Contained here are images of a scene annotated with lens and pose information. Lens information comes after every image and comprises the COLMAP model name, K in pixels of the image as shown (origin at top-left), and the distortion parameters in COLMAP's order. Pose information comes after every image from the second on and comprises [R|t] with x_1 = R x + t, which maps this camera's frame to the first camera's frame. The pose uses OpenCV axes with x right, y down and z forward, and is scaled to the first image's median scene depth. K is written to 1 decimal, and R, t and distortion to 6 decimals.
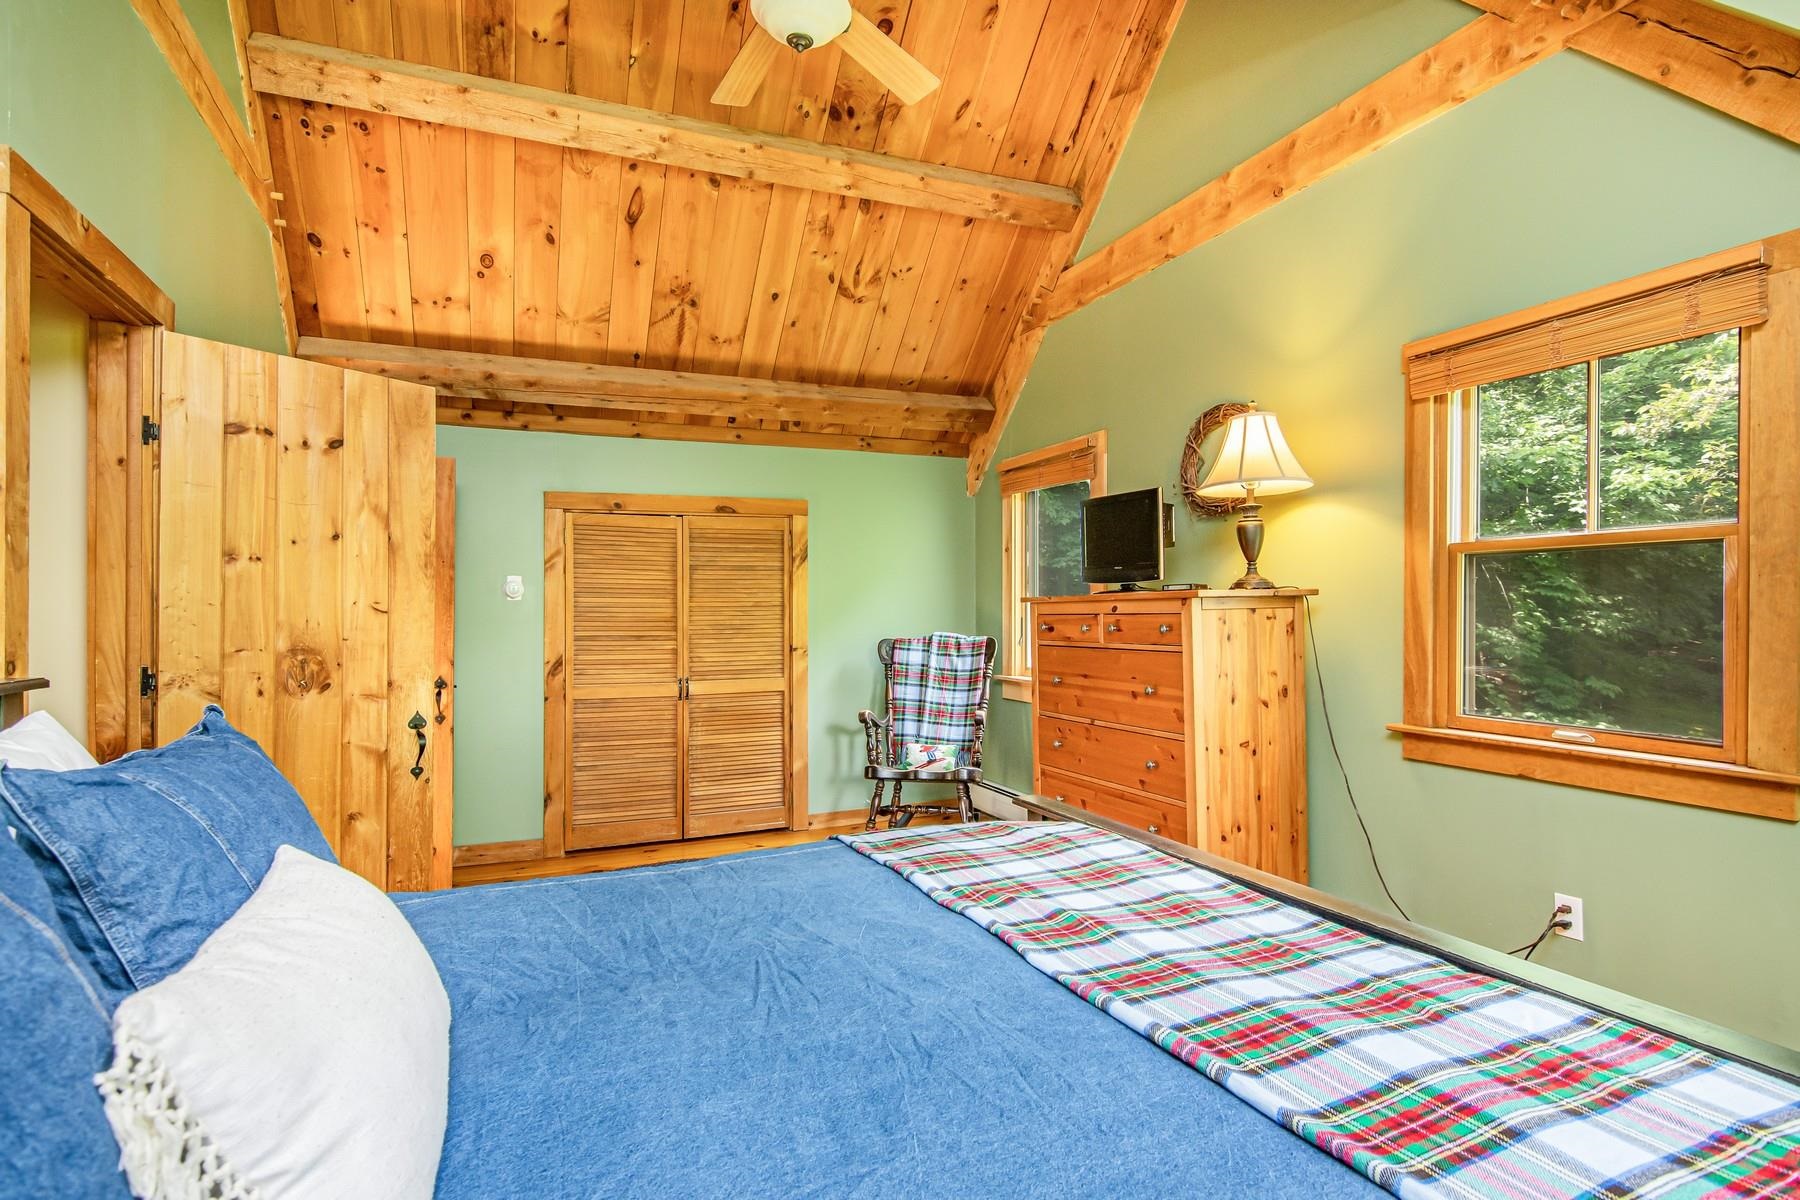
lens RADIAL K [[940.6, 0, 910.1], [0, 940.6, 614.8], [0, 0, 1]] dist [0.016602, -0.007343]
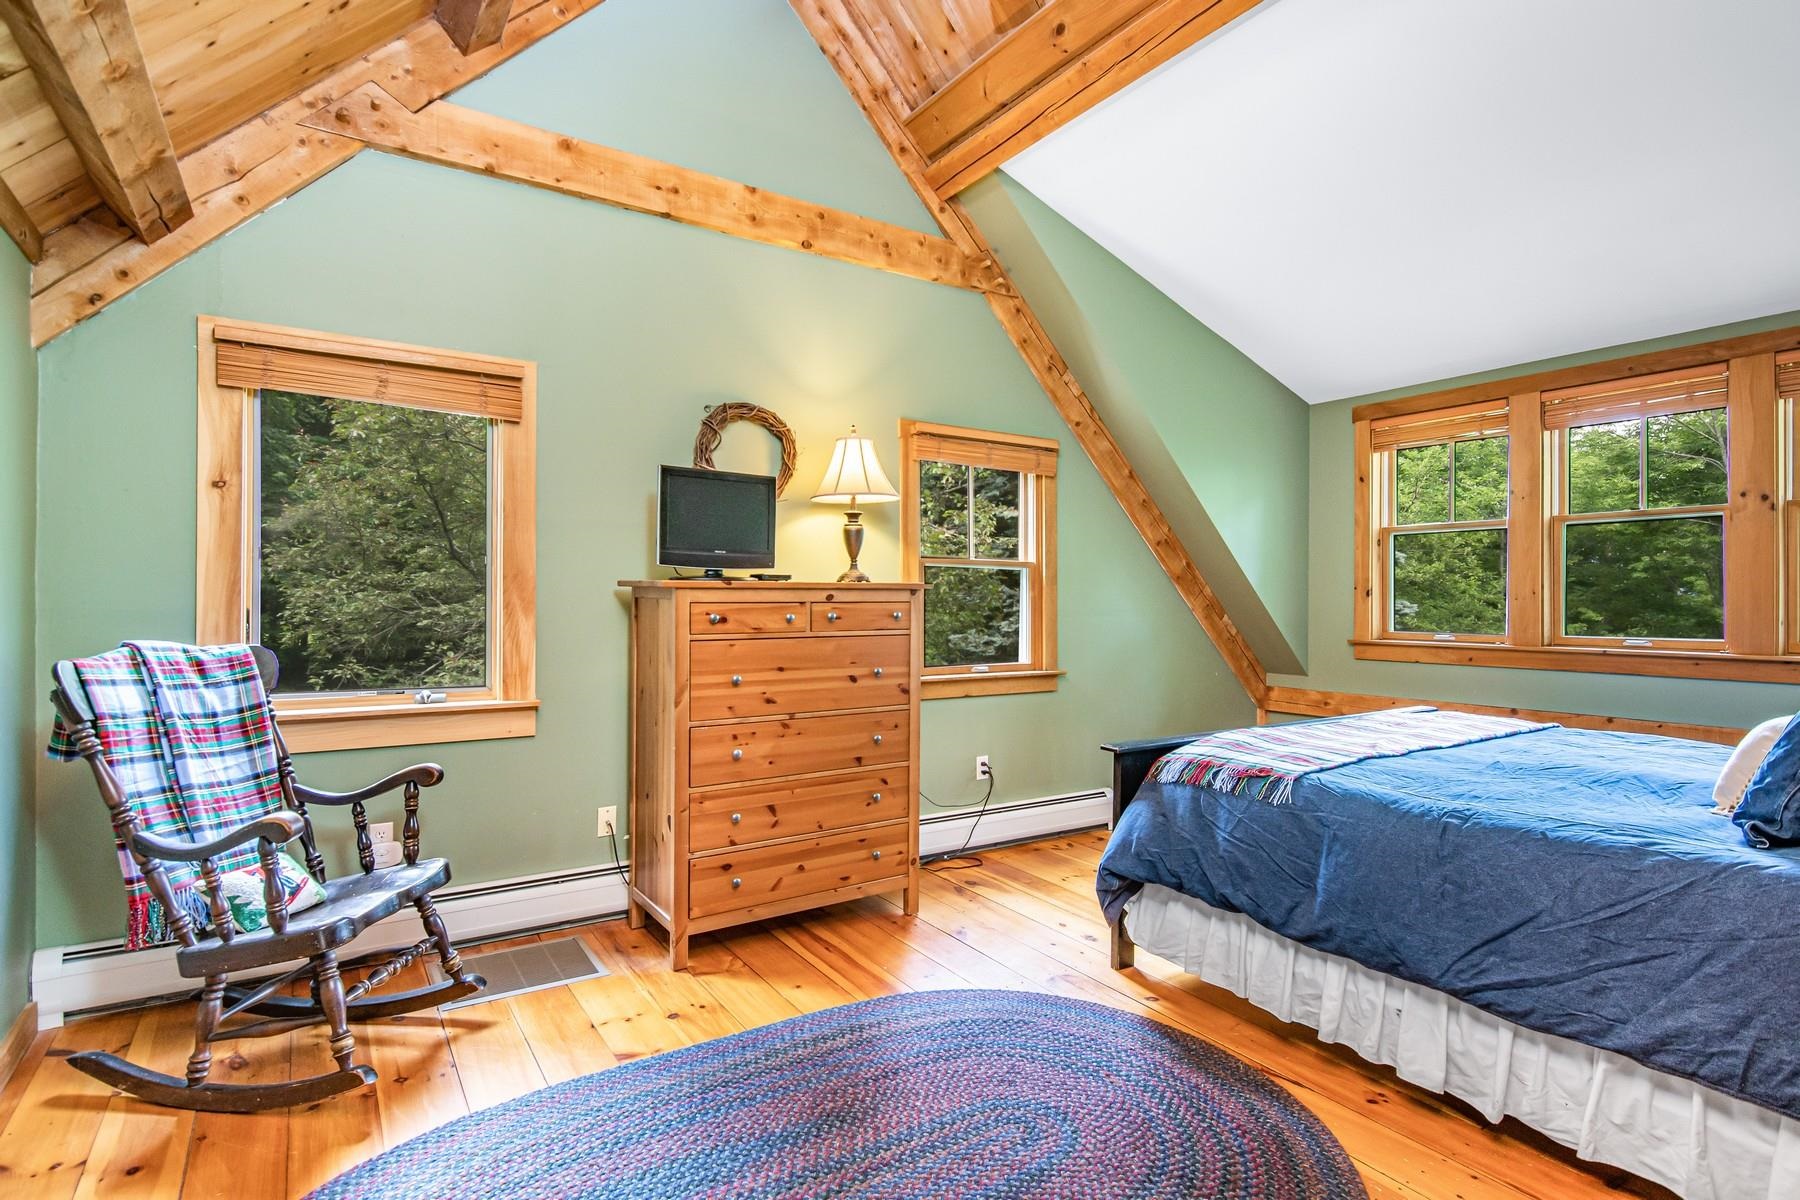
lens RADIAL K [[940.6, 0, 887.1], [0, 940.6, 600.0], [0, 0, 1]] dist [0.016602, -0.007343]
pose [[-0.184337, 0.002416, 0.982860, -0.516766], [0.000585, 0.999997, -0.002349, -0.000544], [-0.982863, 0.000142, -0.184338, 0.742622]]
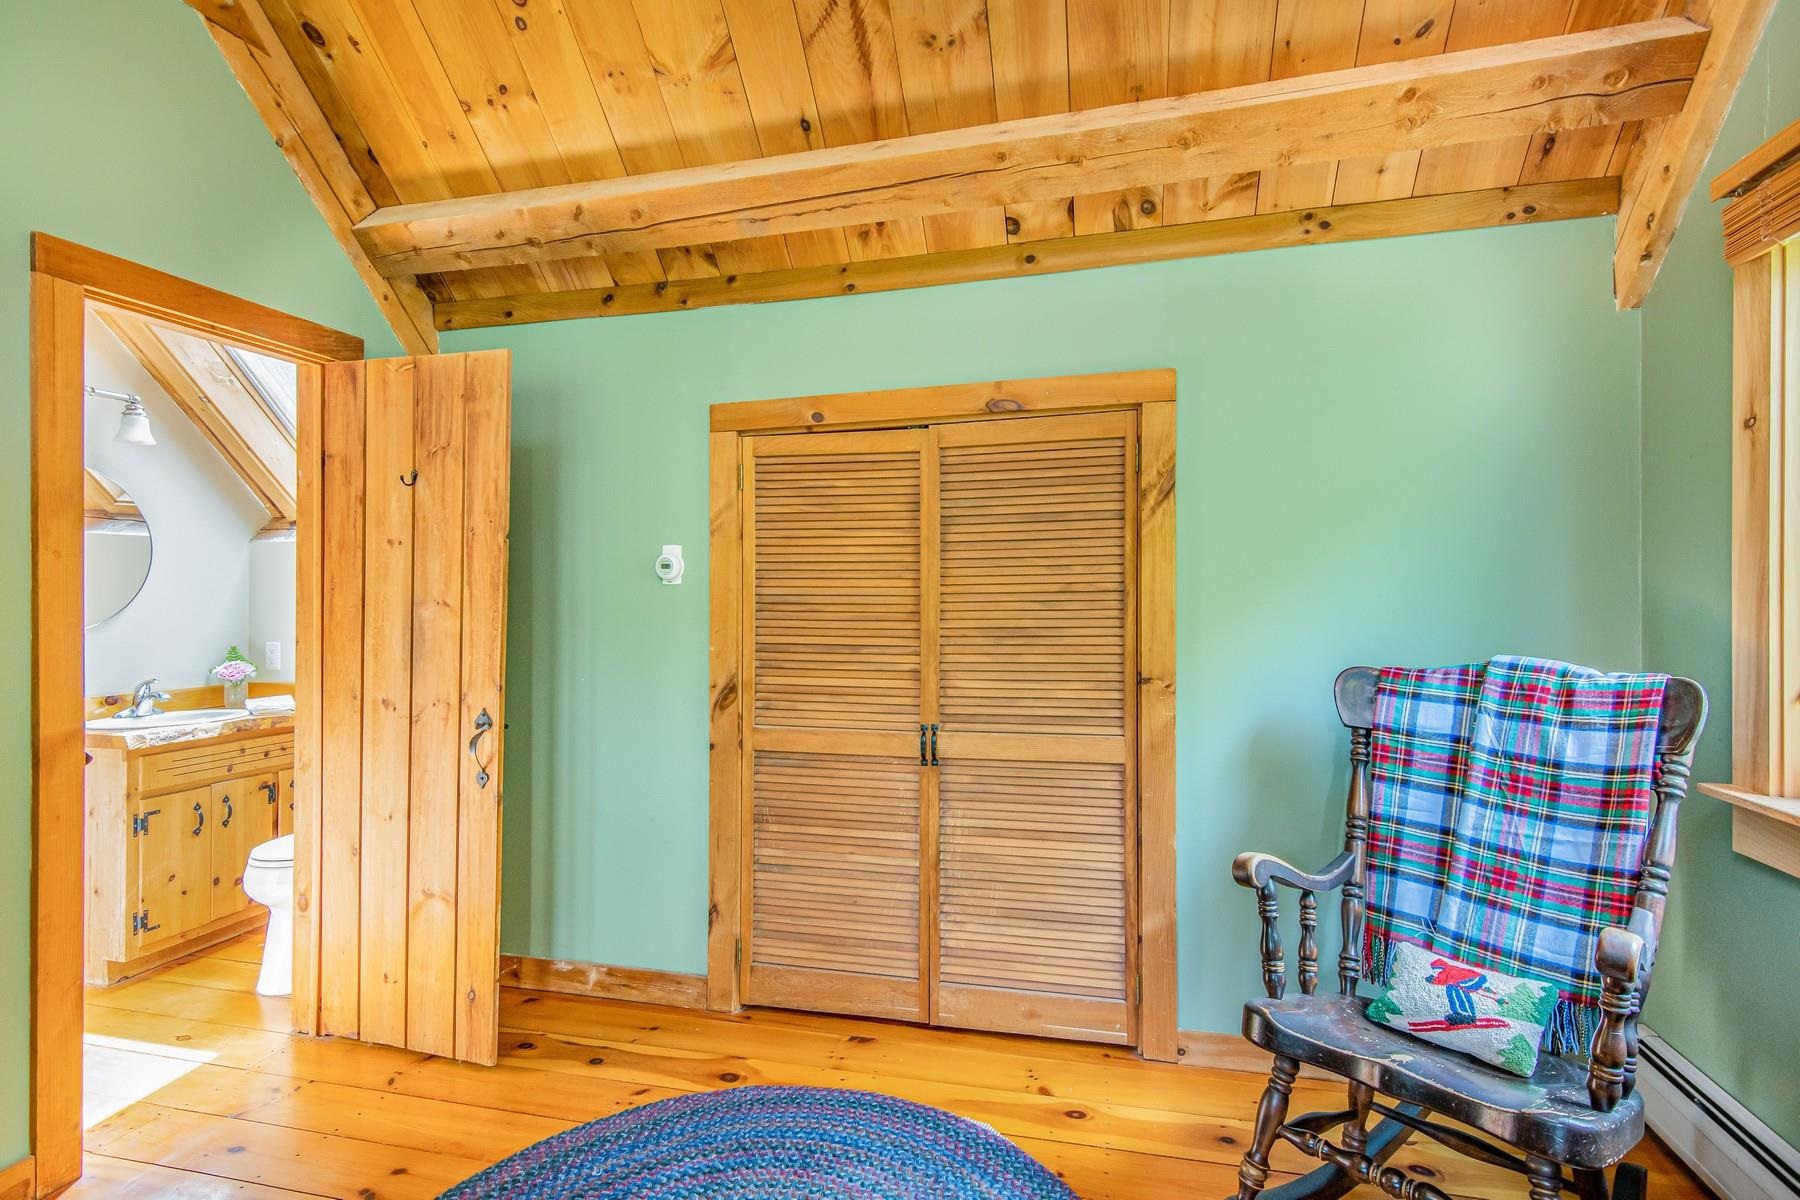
lens RADIAL K [[940.6, 0, 871.3], [0, 940.6, 605.5], [0, 0, 1]] dist [0.016602, -0.007343]
pose [[0.794984, 0.001855, -0.606628, 0.060100], [-0.002361, 0.999997, -0.000036, -0.001678], [0.606626, 0.001461, 0.794986, 0.549000]]
